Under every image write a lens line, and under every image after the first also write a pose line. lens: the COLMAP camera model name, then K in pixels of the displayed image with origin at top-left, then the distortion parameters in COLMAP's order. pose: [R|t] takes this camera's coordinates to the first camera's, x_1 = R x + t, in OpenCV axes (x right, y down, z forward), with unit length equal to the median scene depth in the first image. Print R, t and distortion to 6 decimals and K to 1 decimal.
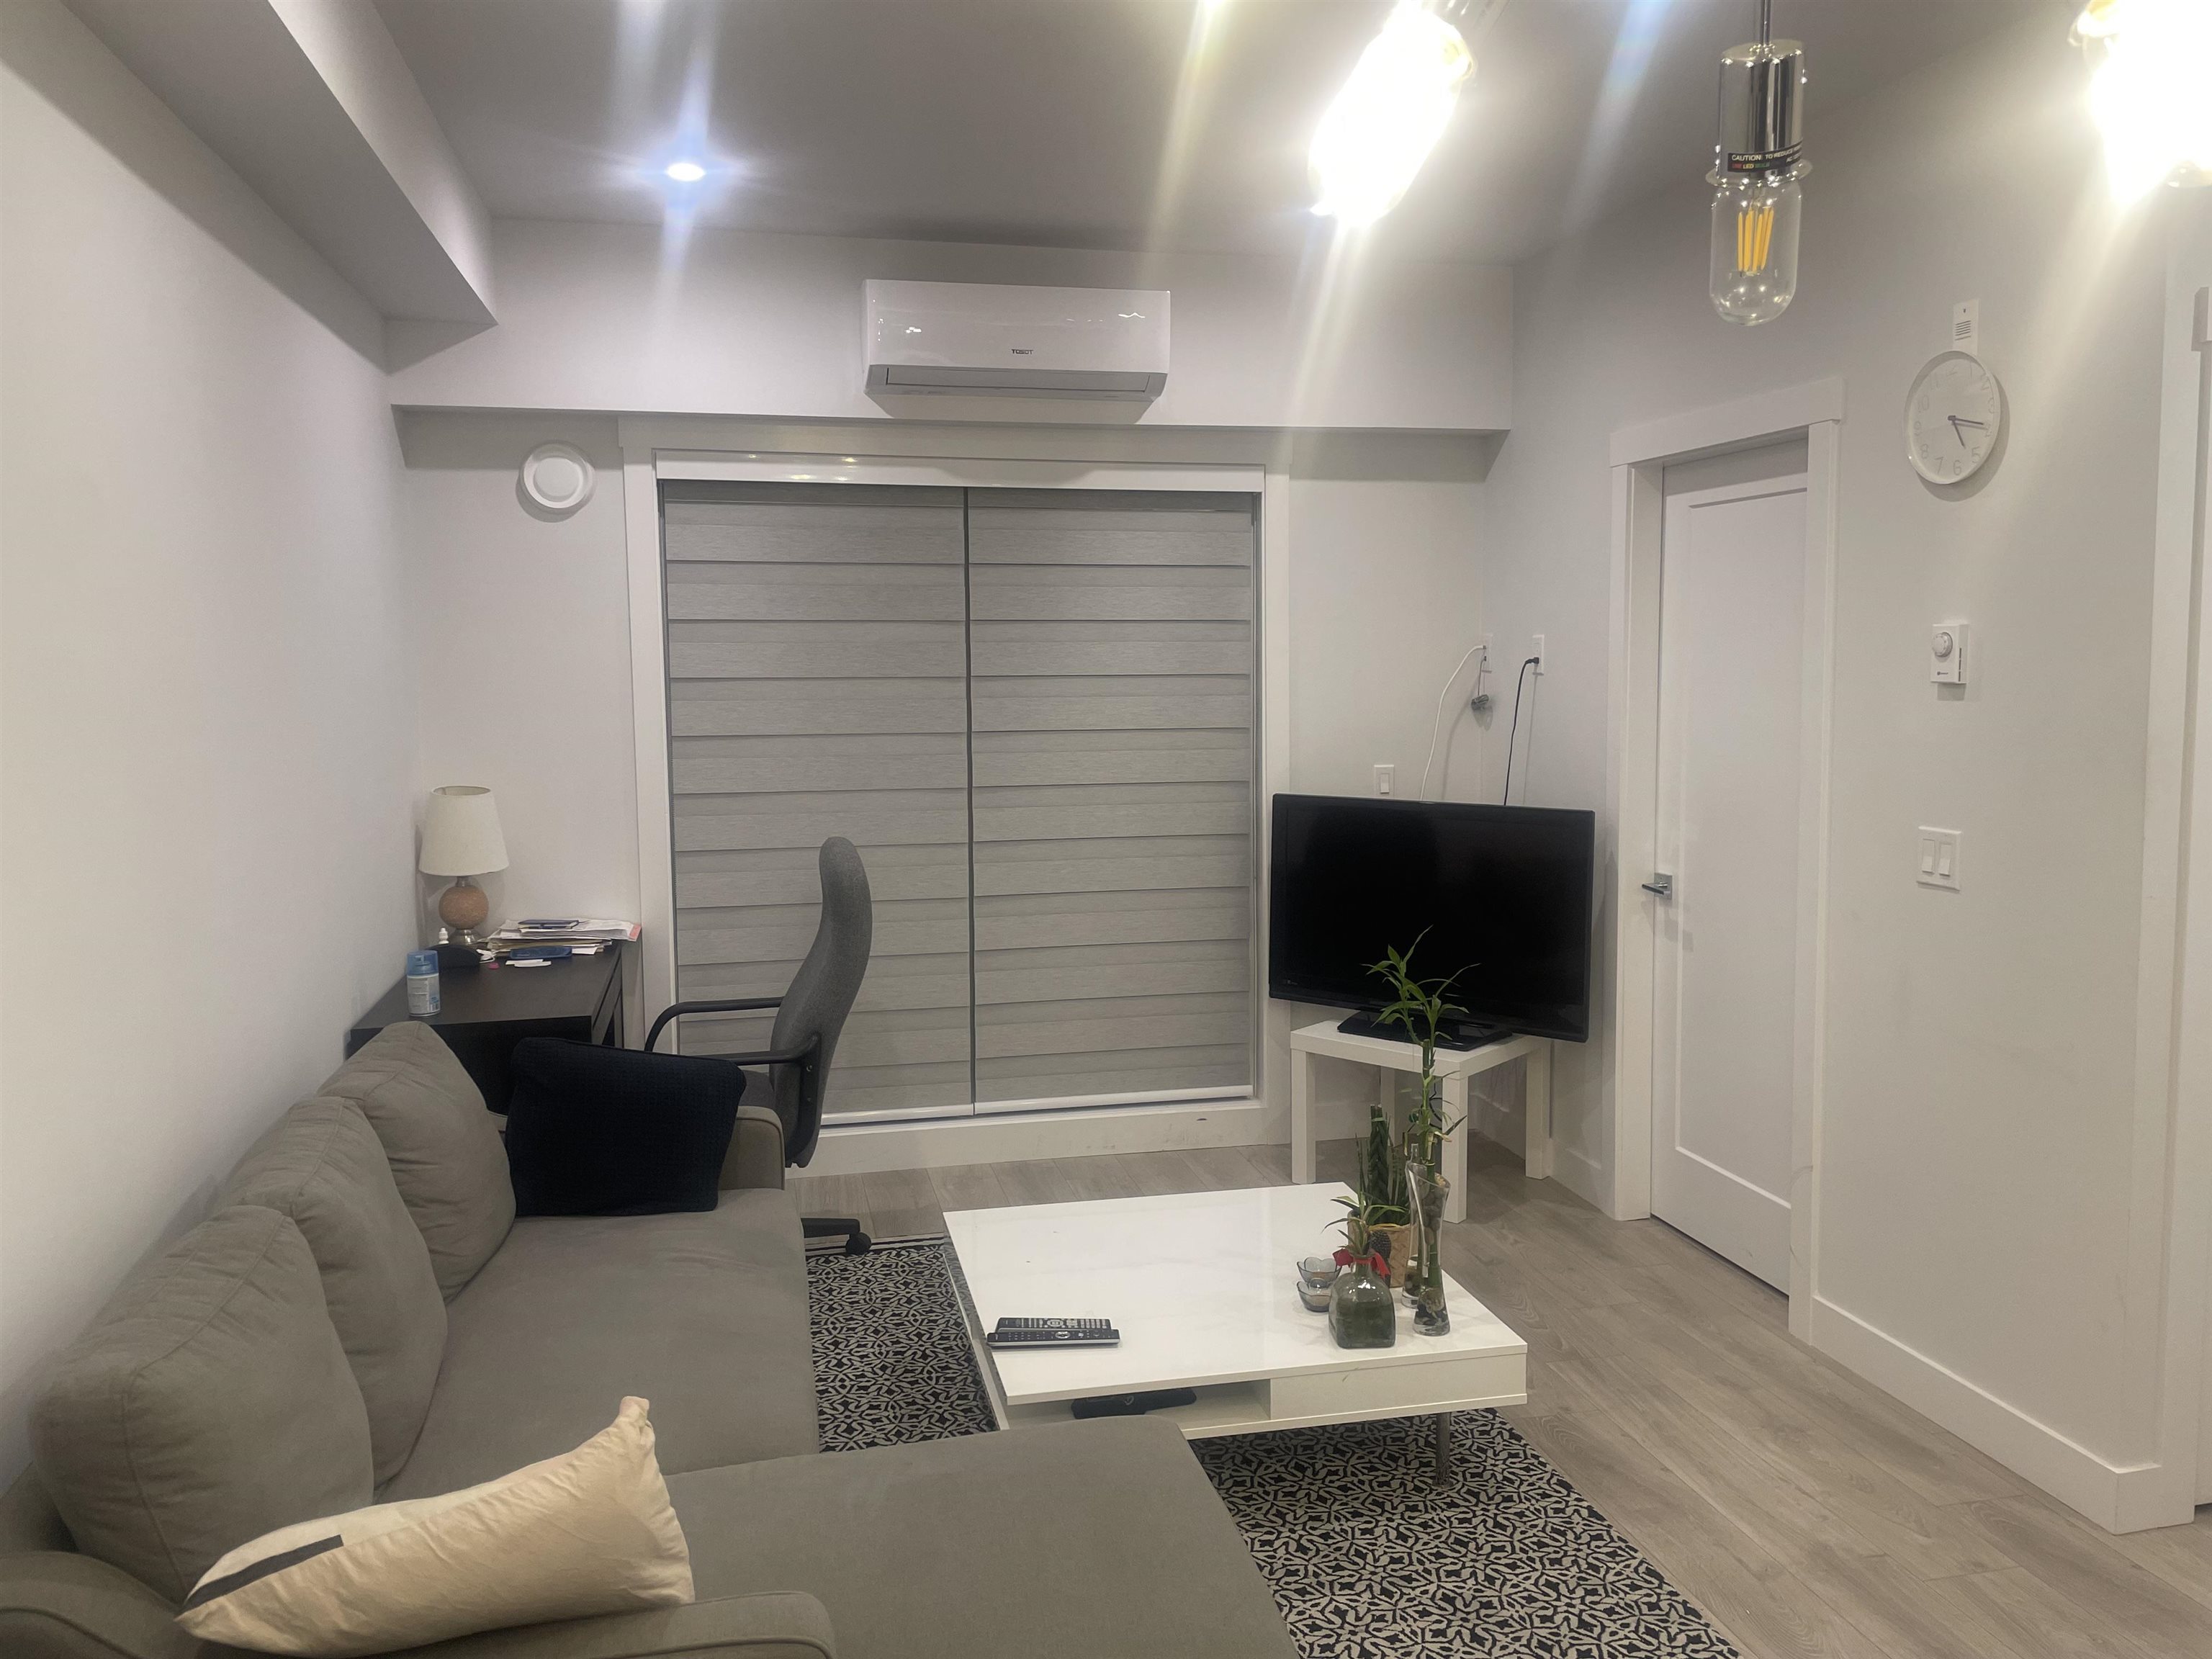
lens RADIAL K [[1668.0, 0, 1110.2], [0, 1668.0, 830.9], [0, 0, 1]] dist [0.059231, -0.013476]
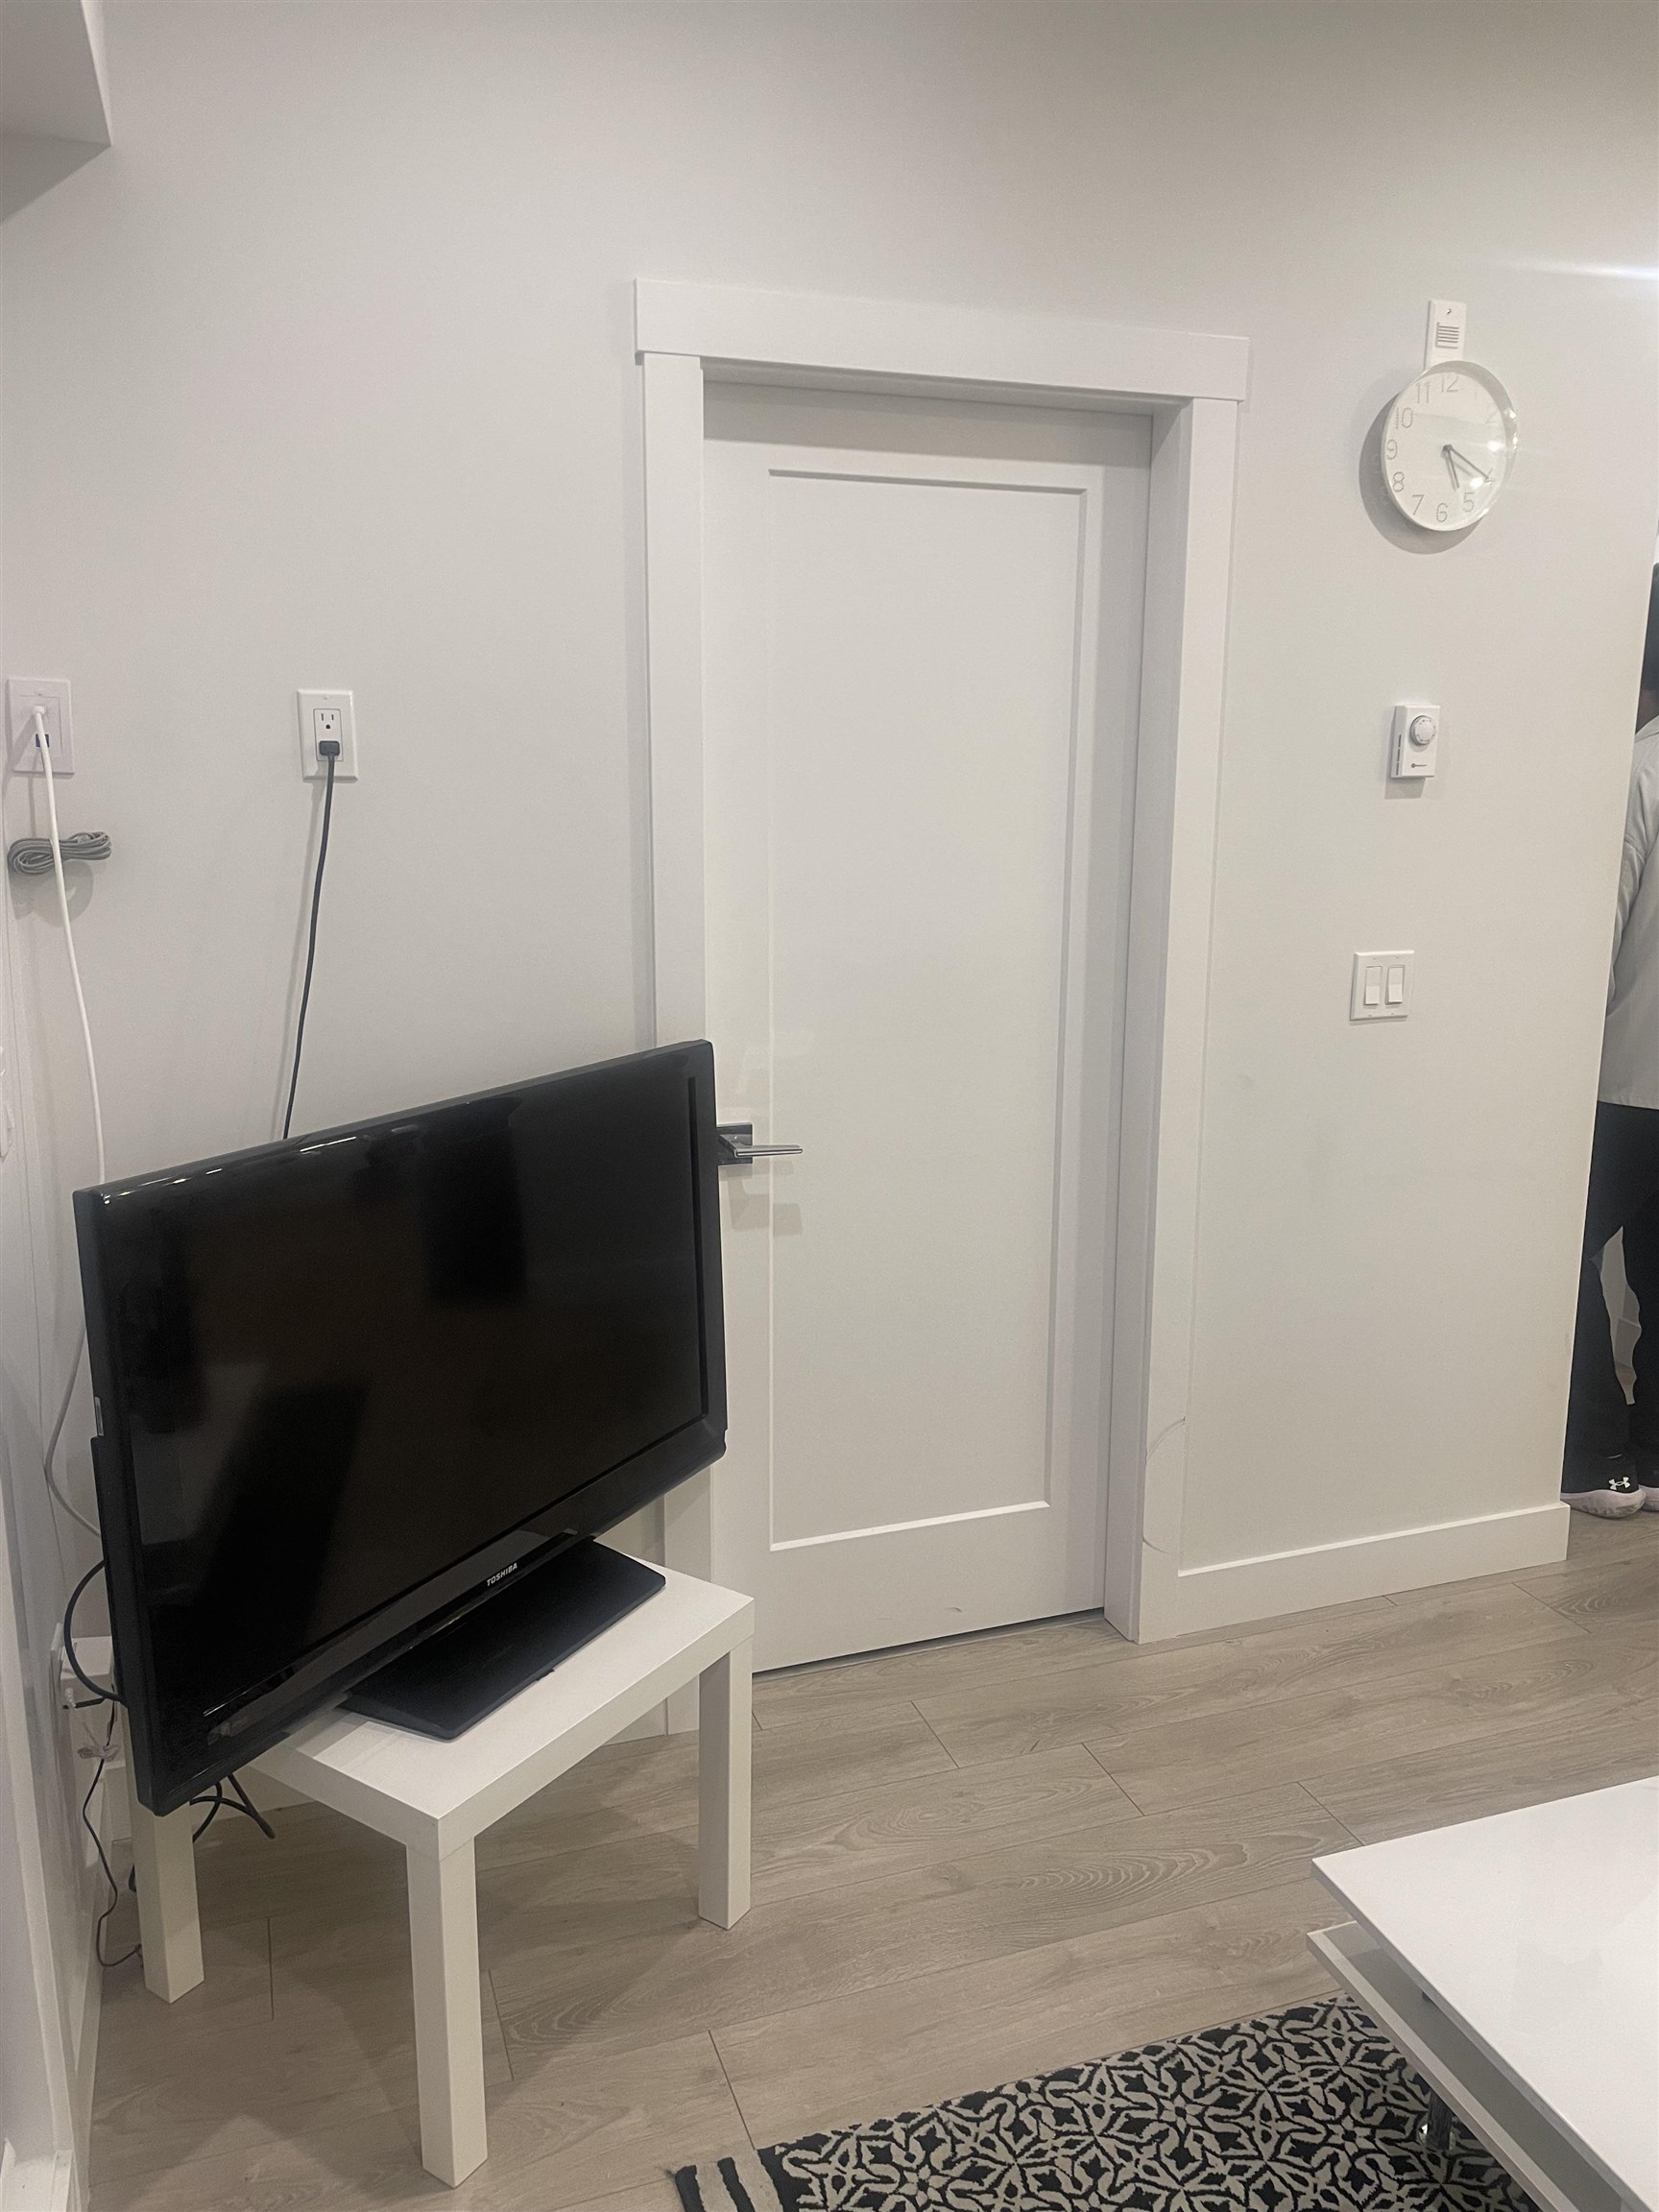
lens RADIAL K [[1668.0, 0, 839.0], [0, 1668.0, 1096.9], [0, 0, 1]] dist [0.059231, -0.013476]
pose [[-0.116414, -0.196209, 0.973627, -0.303589], [0.102823, 0.972644, 0.208305, -0.128490], [-0.987864, 0.124361, -0.093055, 1.298325]]
